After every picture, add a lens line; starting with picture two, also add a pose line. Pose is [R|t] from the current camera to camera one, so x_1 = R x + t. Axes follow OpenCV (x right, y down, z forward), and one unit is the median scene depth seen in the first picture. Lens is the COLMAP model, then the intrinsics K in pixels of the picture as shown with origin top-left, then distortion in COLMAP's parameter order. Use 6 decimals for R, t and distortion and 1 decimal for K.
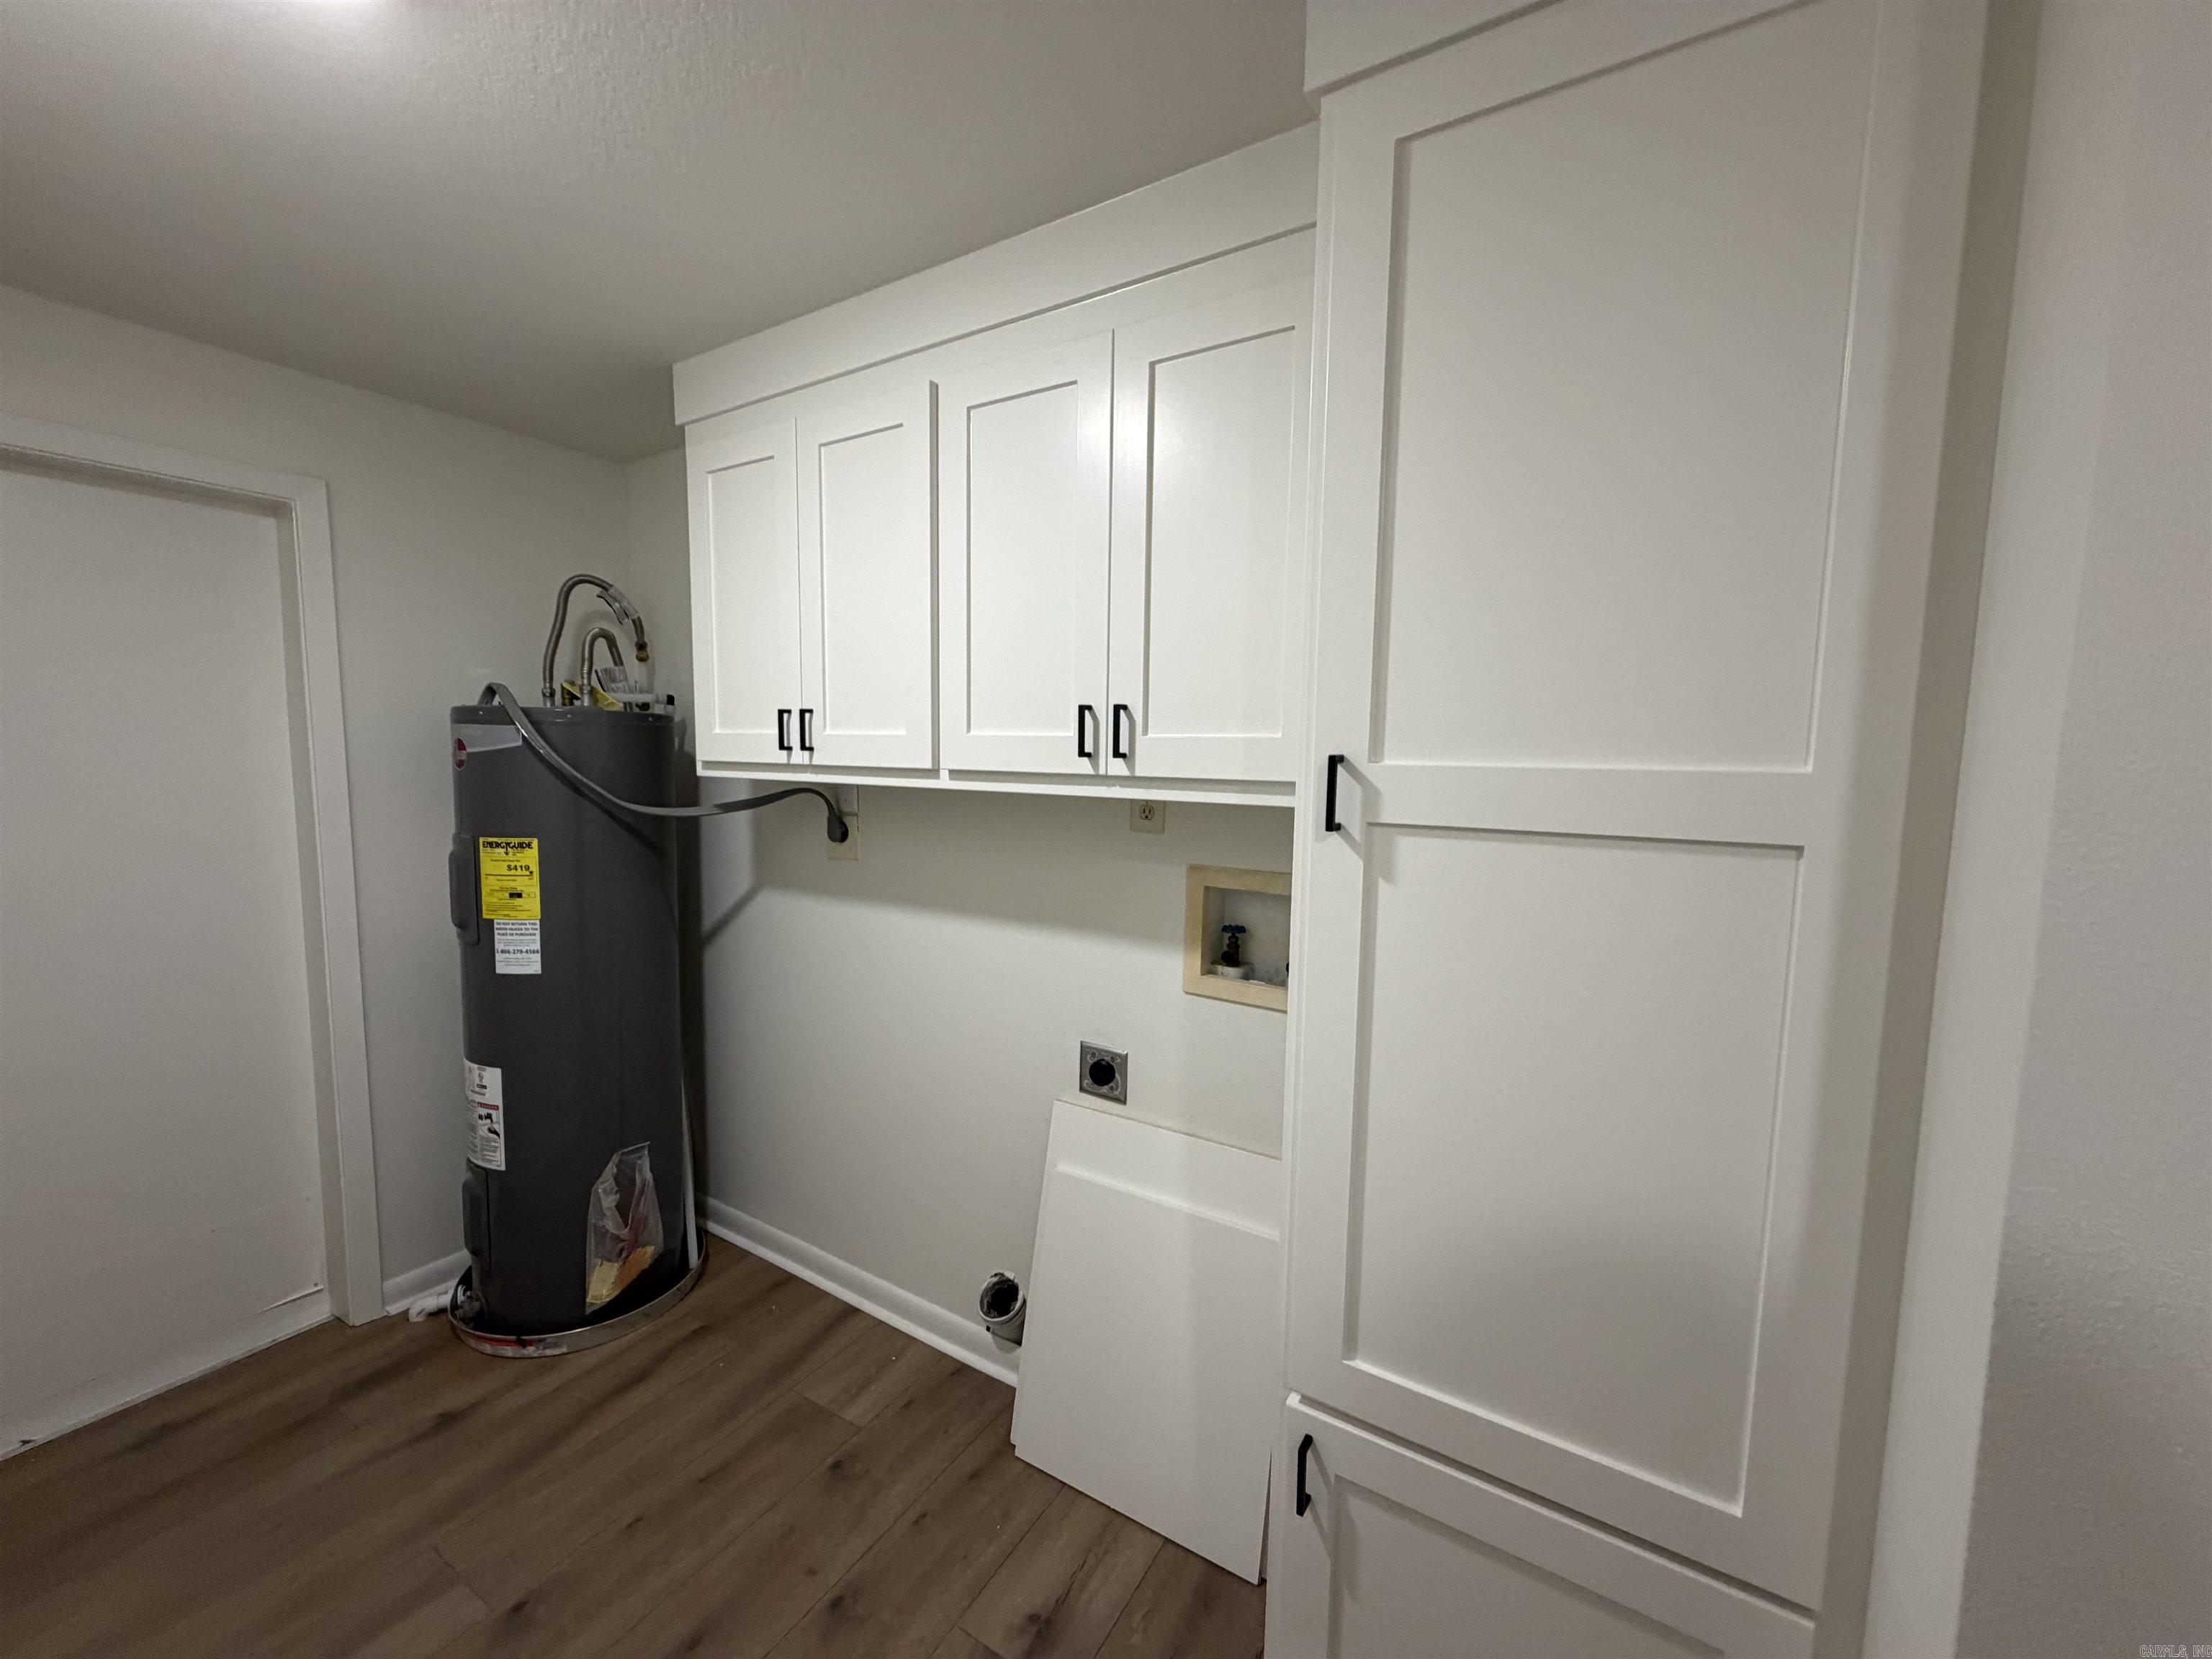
lens RADIAL K [[881.7, 0, 1103.5], [0, 881.7, 827.8], [0, 0, 1]] dist [0.000415, -0.000168]
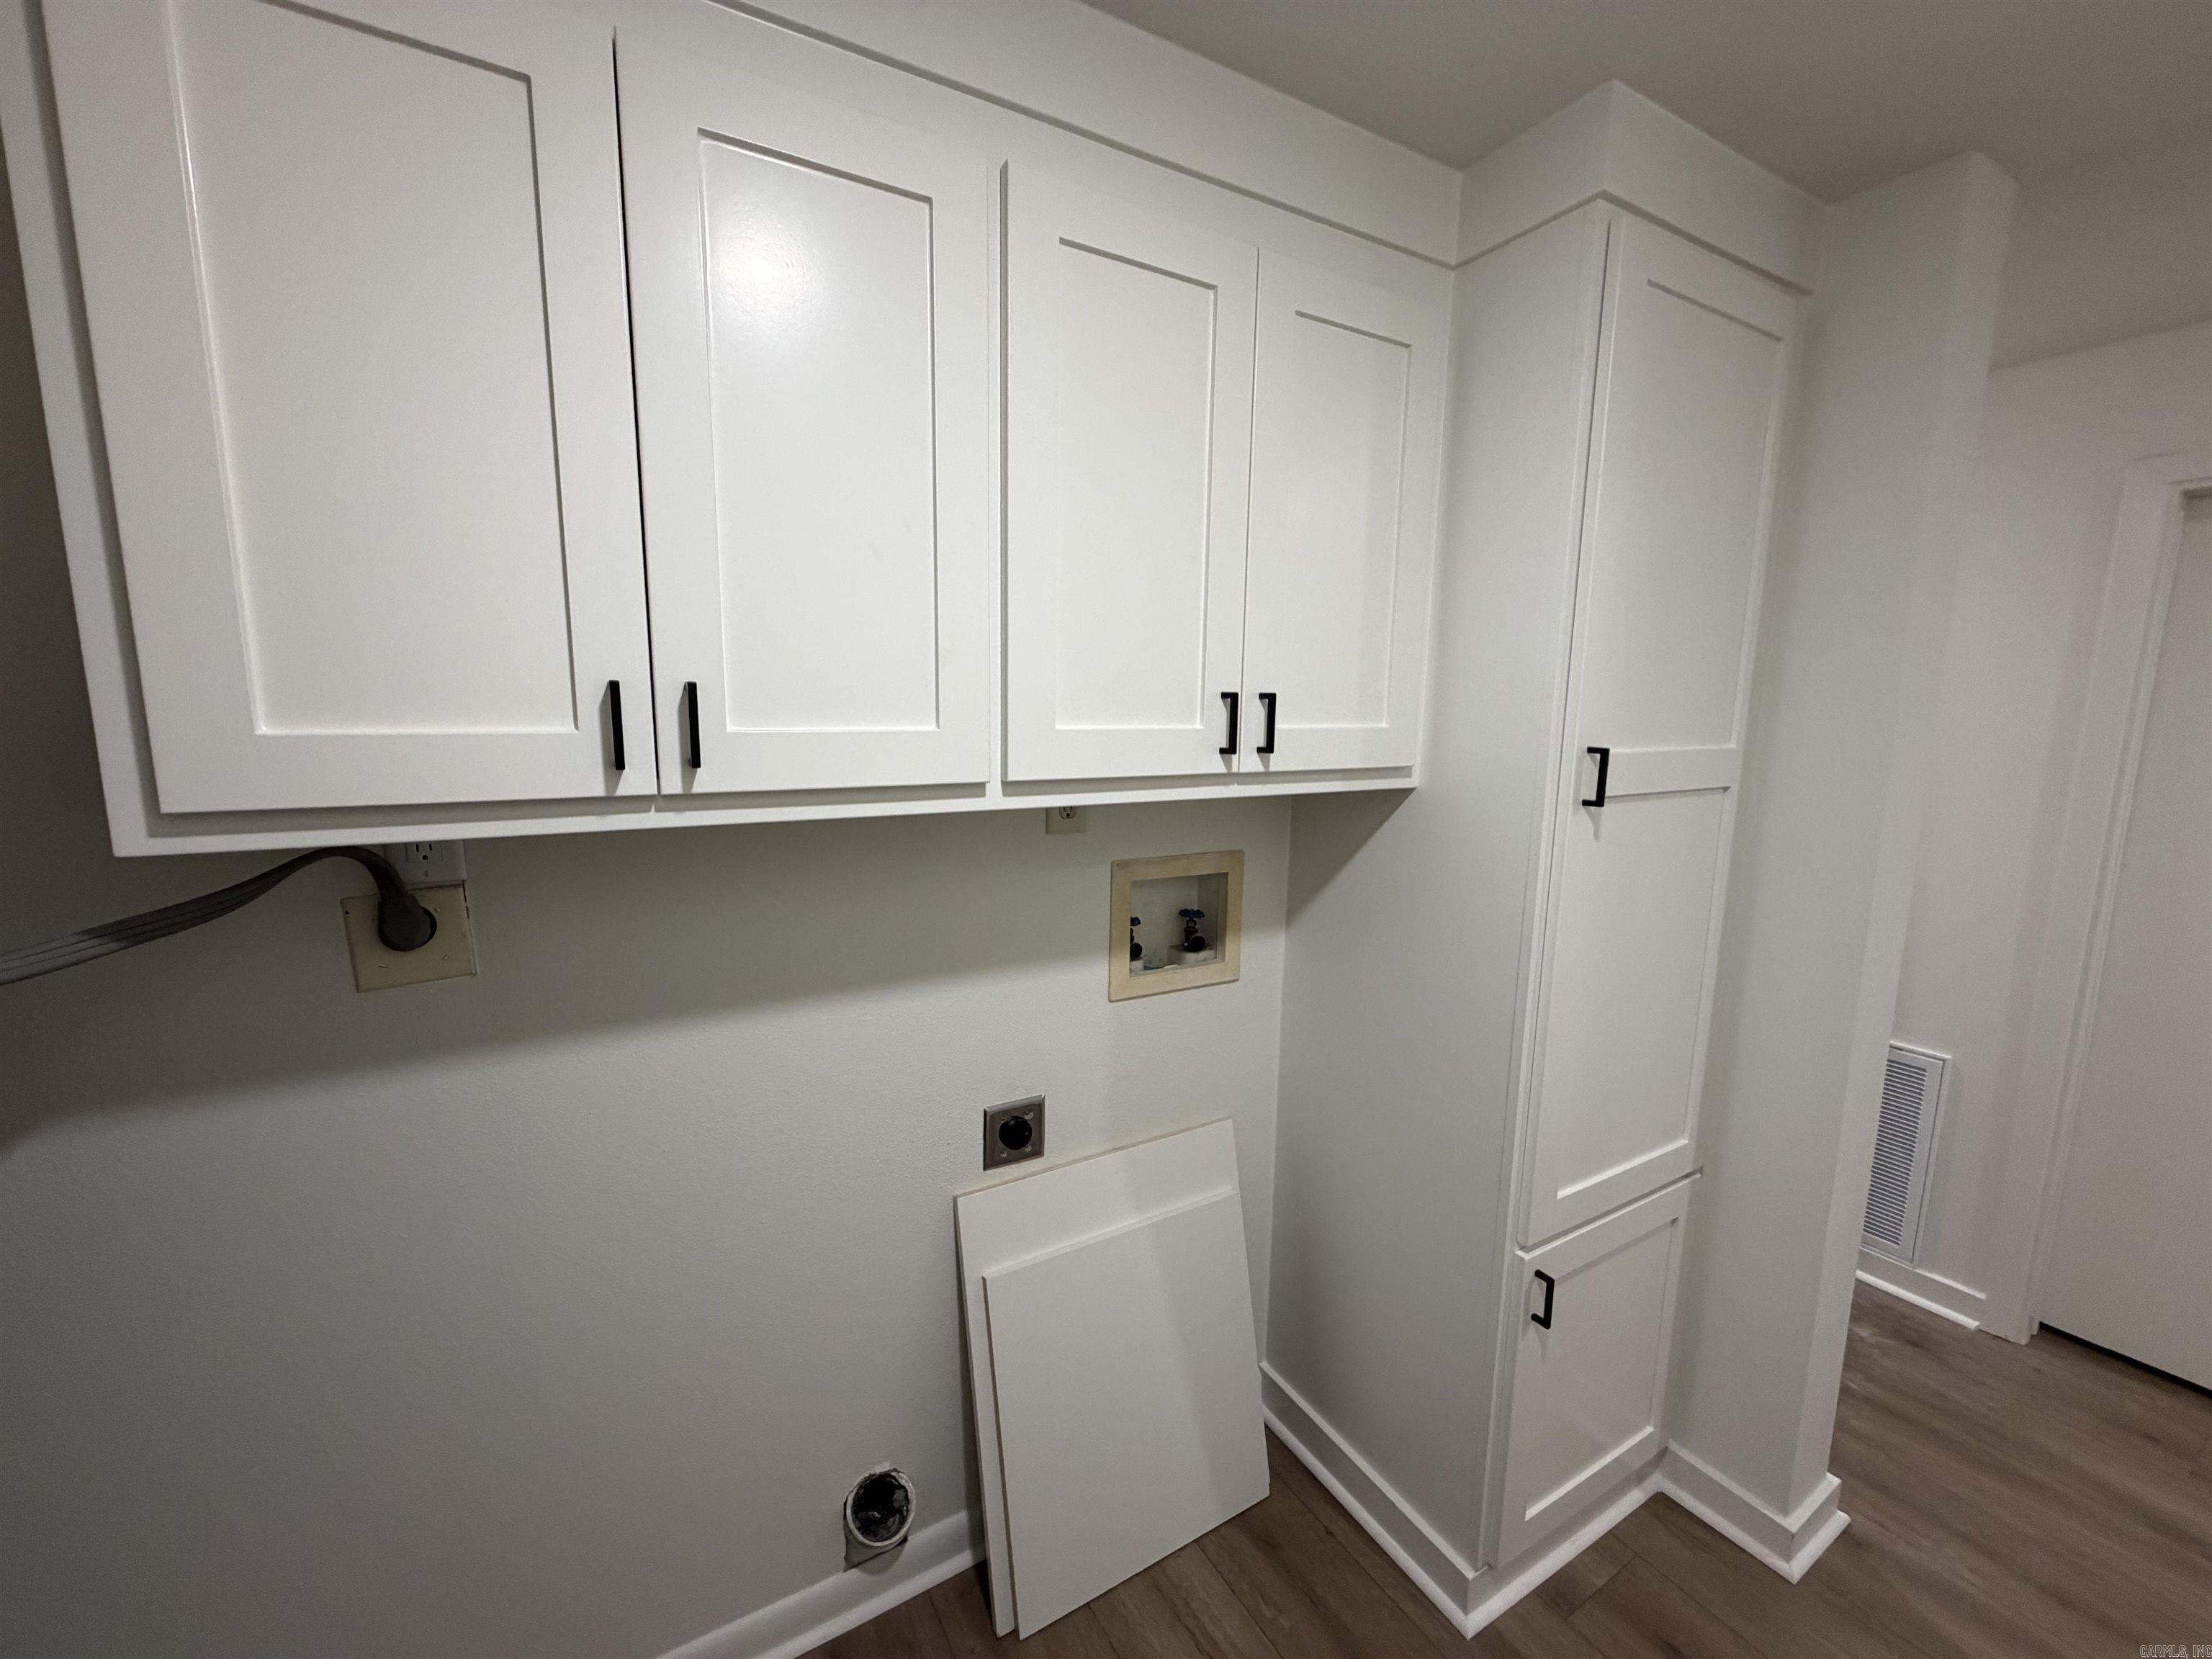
lens RADIAL K [[881.7, 0, 1101.5], [0, 881.7, 833.4], [0, 0, 1]] dist [0.000415, -0.000168]
pose [[0.470973, -0.140451, 0.870895, -0.684064], [0.079139, 0.989990, 0.116861, -0.092787], [-0.878591, 0.013883, 0.477374, 0.578058]]
